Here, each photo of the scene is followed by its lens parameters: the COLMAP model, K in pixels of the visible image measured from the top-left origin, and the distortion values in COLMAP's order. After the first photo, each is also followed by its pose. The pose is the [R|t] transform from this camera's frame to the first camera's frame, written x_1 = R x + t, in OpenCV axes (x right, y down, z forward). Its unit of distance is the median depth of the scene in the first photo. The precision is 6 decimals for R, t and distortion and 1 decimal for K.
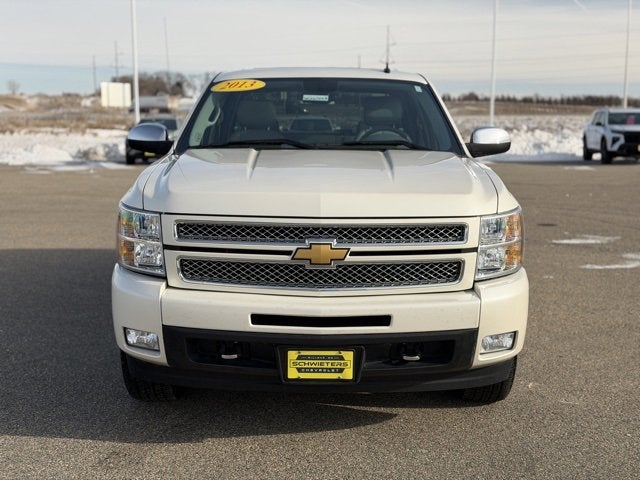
lens RADIAL K [[869.3, 0, 320.0], [0, 869.3, 240.0], [0, 0, 1]] dist [0.149814, -0.077830]
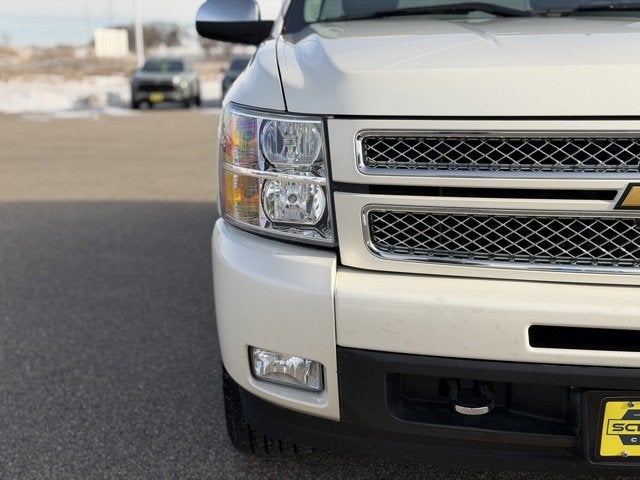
lens RADIAL K [[869.3, 0, 320.0], [0, 869.3, 240.0], [0, 0, 1]] dist [0.149814, -0.077830]
pose [[0.999924, -0.012296, 0.000511, -0.180299], [0.012248, 0.998346, 0.056175, 0.009985], [-0.001201, -0.056165, 0.998421, 0.492255]]
